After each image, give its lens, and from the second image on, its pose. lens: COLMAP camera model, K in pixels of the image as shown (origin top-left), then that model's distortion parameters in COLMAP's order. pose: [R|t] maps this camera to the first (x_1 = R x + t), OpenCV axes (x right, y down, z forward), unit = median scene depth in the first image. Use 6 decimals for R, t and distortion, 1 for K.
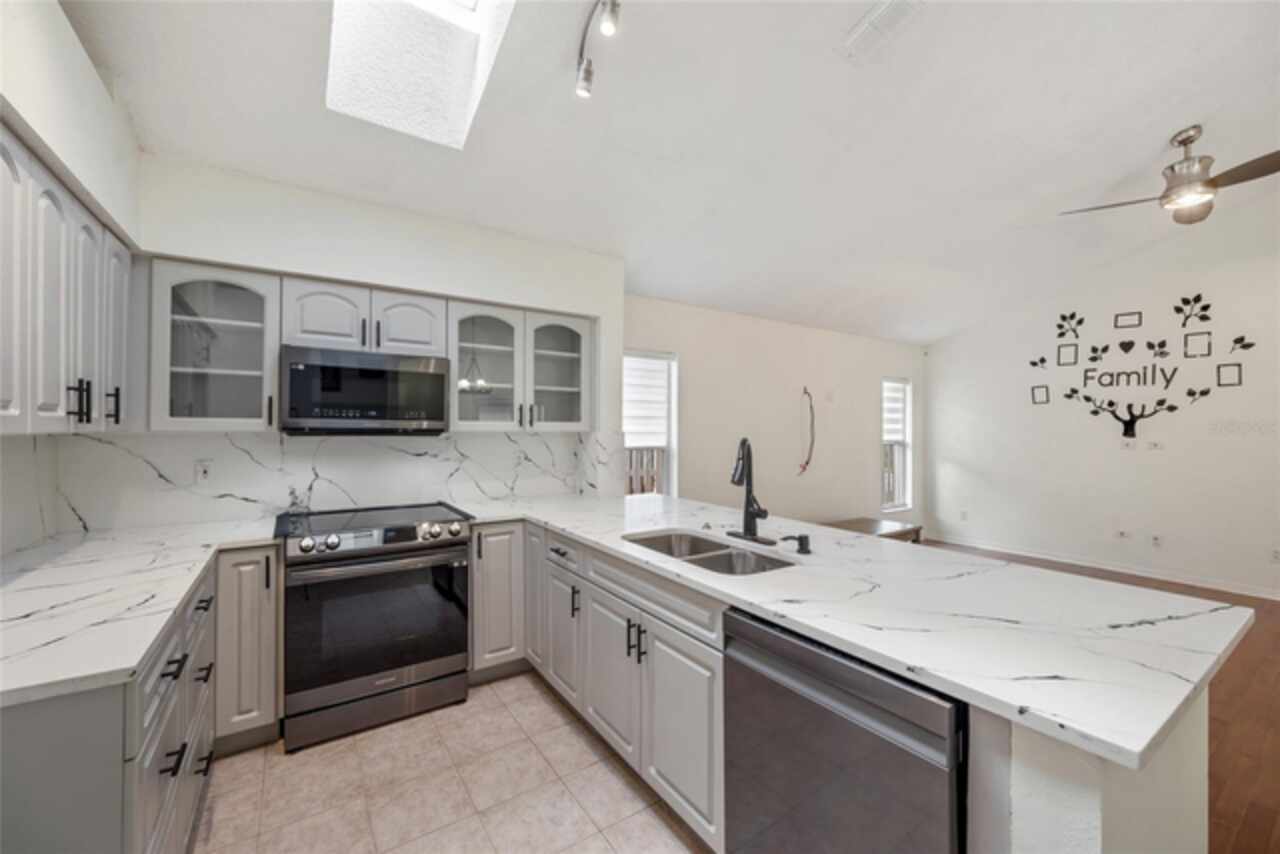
lens RADIAL K [[508.2, 0, 641.4], [0, 508.2, 428.8], [0, 0, 1]] dist [-0.002545, 0.000650]
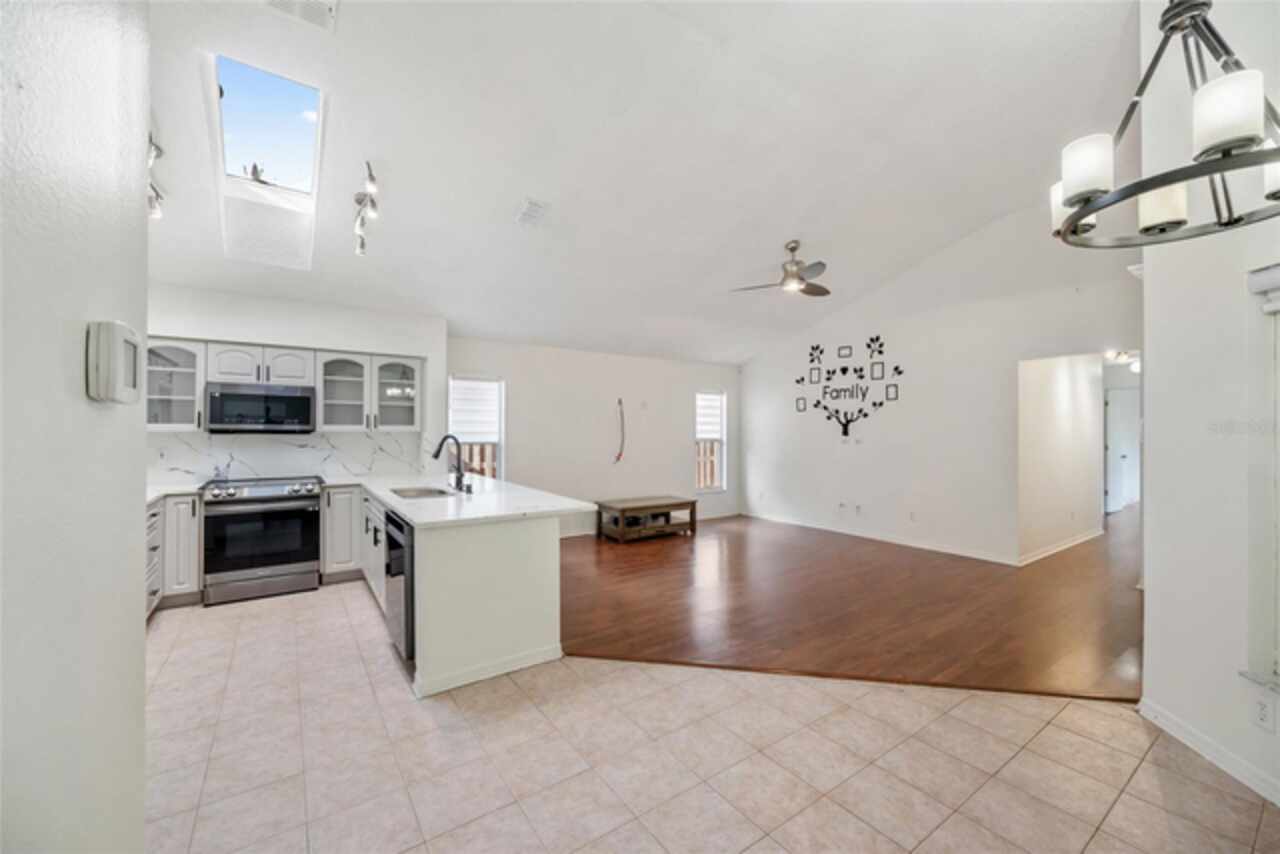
lens RADIAL K [[508.2, 0, 644.9], [0, 508.2, 428.0], [0, 0, 1]] dist [-0.002545, 0.000650]
pose [[0.999829, 0.000420, 0.018487, 0.639223], [-0.000392, 0.999999, -0.001534, -0.003536], [-0.018488, 0.001526, 0.999828, -0.642785]]
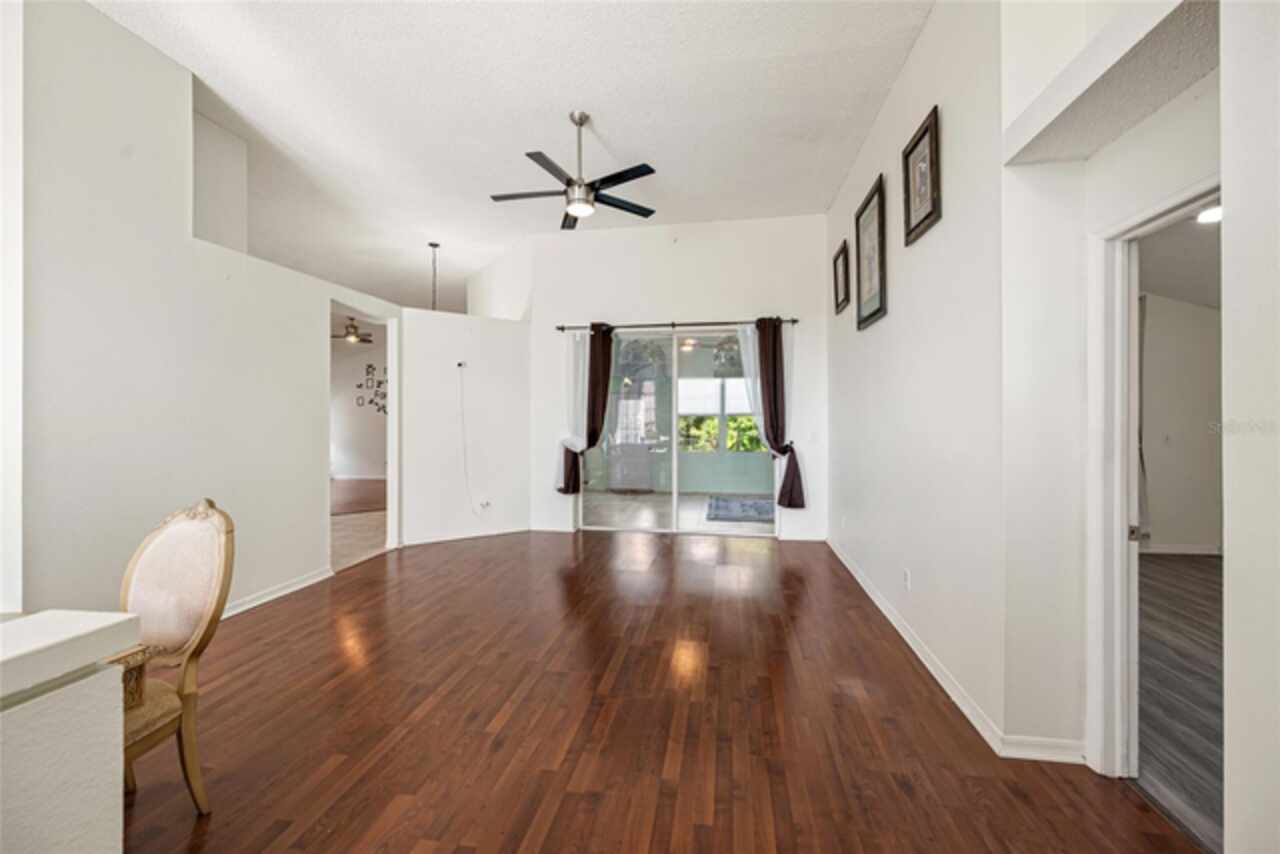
lens RADIAL K [[508.2, 0, 638.1], [0, 508.2, 418.6], [0, 0, 1]] dist [-0.002545, 0.000650]
pose [[0.700442, -0.007067, 0.713675, 0.161340], [0.001922, 0.999966, 0.008015, -0.018701], [-0.713707, -0.004243, 0.700431, -2.418182]]
